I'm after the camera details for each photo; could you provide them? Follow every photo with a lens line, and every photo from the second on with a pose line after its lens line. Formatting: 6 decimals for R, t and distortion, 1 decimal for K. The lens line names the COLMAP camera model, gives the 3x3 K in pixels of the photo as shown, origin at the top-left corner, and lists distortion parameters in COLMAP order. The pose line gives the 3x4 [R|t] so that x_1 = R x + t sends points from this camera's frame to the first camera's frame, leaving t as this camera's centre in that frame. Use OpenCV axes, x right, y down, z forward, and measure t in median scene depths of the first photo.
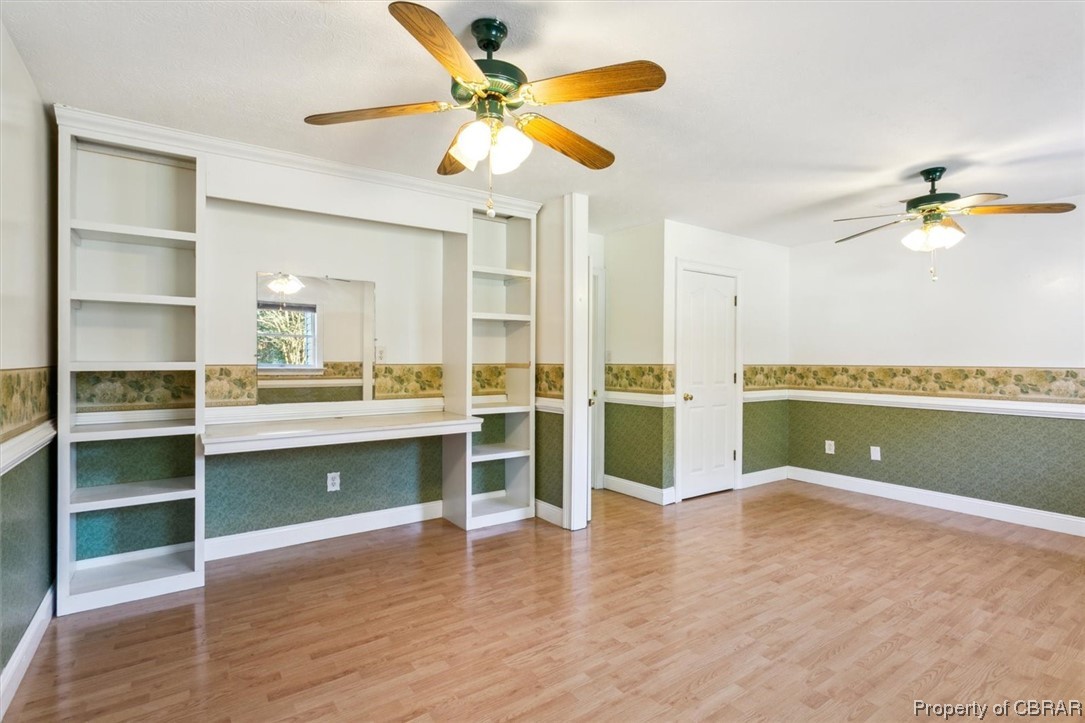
lens RADIAL K [[526.4, 0, 540.1], [0, 526.4, 360.2], [0, 0, 1]] dist [0.005993, 0.000173]
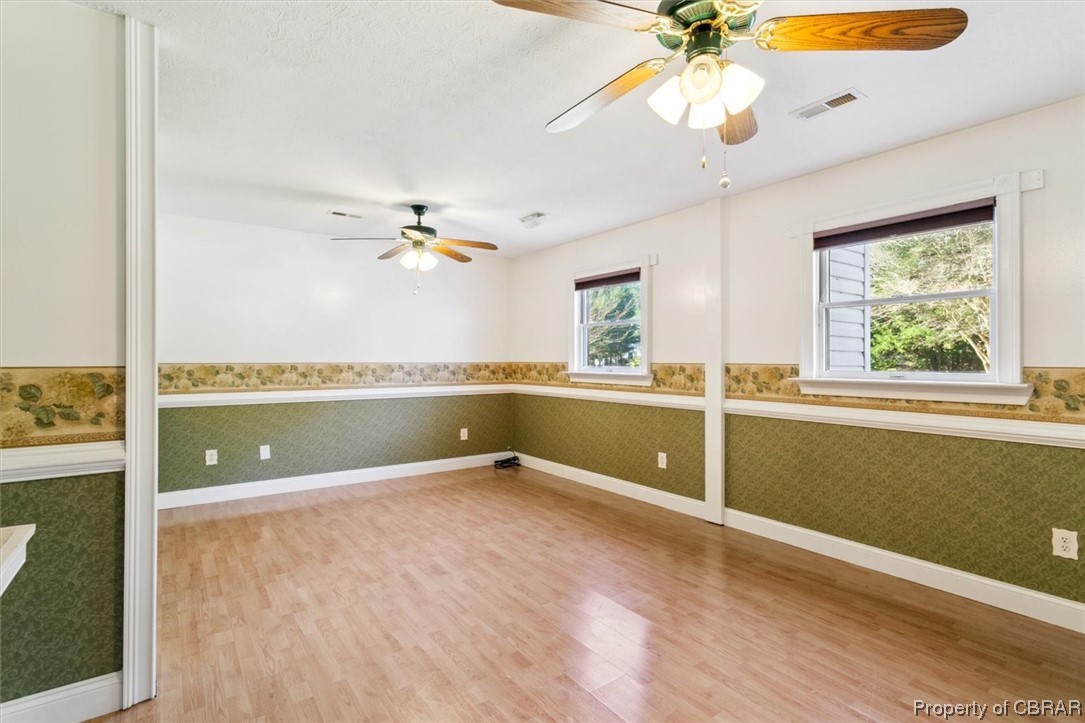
lens RADIAL K [[526.4, 0, 540.1], [0, 526.4, 361.2], [0, 0, 1]] dist [0.005993, 0.000173]
pose [[-0.018509, -0.008060, 0.999796, -0.486324], [-0.002713, 0.999964, 0.008011, -0.003072], [-0.999825, -0.002564, -0.018531, 0.694955]]
